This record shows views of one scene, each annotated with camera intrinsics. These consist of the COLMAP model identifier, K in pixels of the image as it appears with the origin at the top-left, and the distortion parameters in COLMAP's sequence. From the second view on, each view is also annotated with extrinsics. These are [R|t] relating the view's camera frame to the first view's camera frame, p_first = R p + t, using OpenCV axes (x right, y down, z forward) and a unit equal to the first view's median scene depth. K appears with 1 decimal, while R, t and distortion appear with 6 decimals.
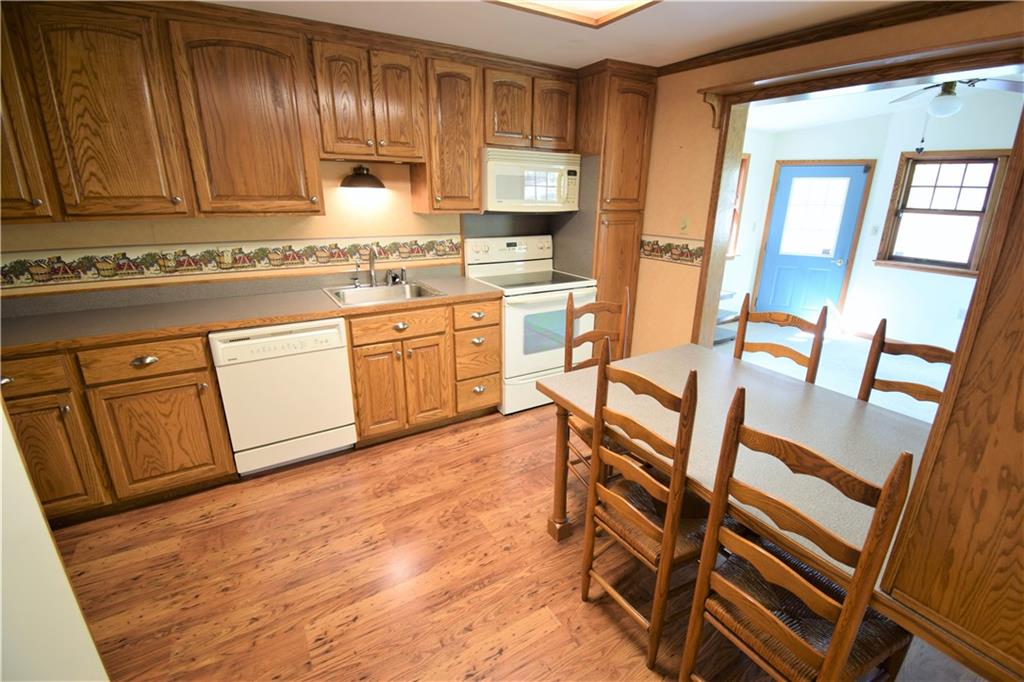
lens RADIAL K [[462.9, 0, 510.3], [0, 462.9, 340.8], [0, 0, 1]] dist [0.003624, 0.000103]
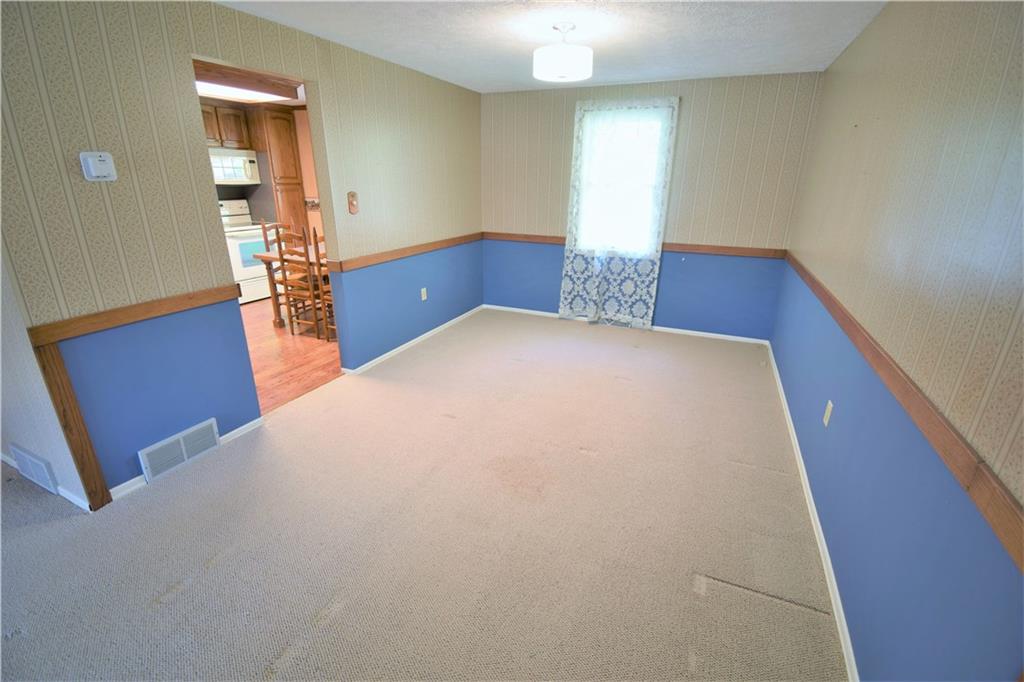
lens RADIAL K [[462.9, 0, 515.1], [0, 462.9, 337.5], [0, 0, 1]] dist [0.003624, 0.000103]
pose [[0.822204, -0.185902, 0.537979, -0.113737], [0.166310, 0.982378, 0.085292, 0.301637], [-0.544355, 0.019344, 0.838632, -0.984765]]
